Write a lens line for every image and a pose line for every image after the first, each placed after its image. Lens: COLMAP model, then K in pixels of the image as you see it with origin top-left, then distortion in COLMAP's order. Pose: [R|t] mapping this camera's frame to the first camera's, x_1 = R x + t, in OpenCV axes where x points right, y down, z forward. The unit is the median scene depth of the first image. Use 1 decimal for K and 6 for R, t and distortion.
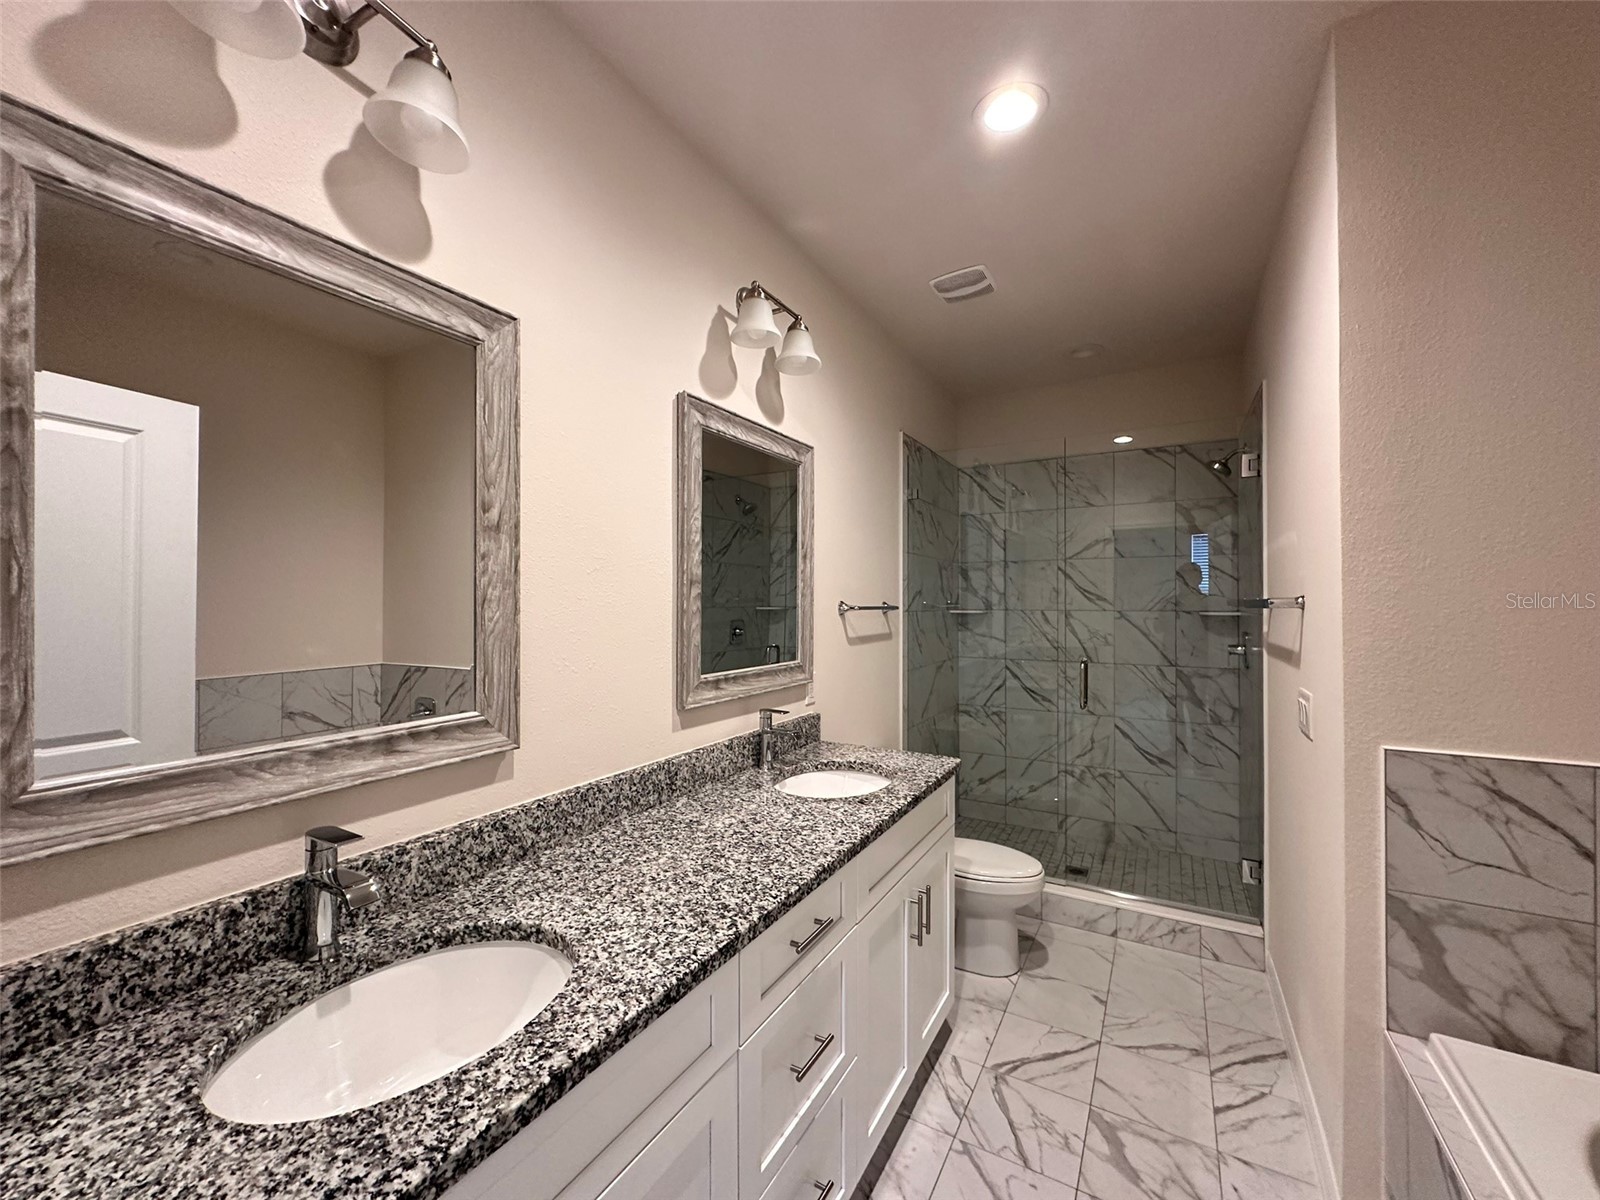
lens RADIAL K [[636.8, 0, 800.0], [0, 636.8, 600.0], [0, 0, 1]] dist [-0.003343, 0.000816]
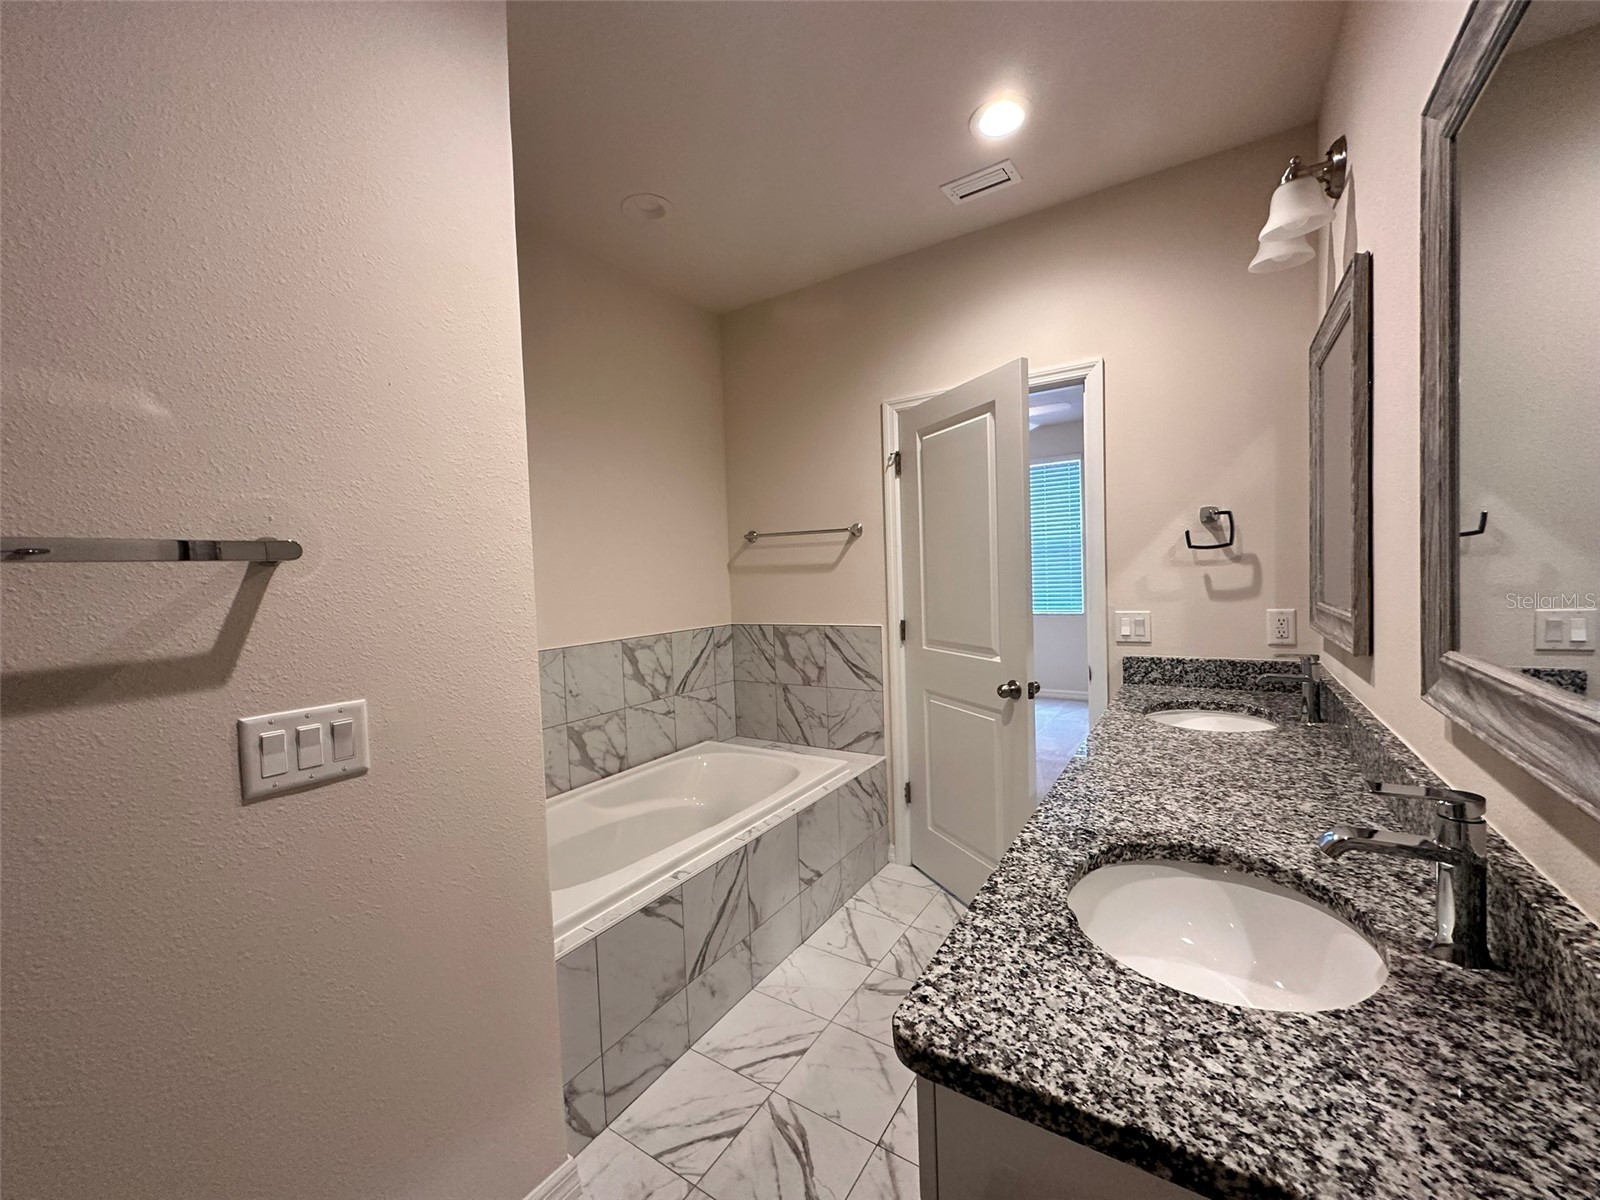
lens RADIAL K [[636.8, 0, 800.0], [0, 636.8, 600.0], [0, 0, 1]] dist [-0.003343, 0.000816]
pose [[-0.997845, 0.035059, 0.055461, 0.397566], [0.036982, 0.998736, 0.034035, 0.056506], [-0.054198, 0.036013, -0.997881, 1.900924]]
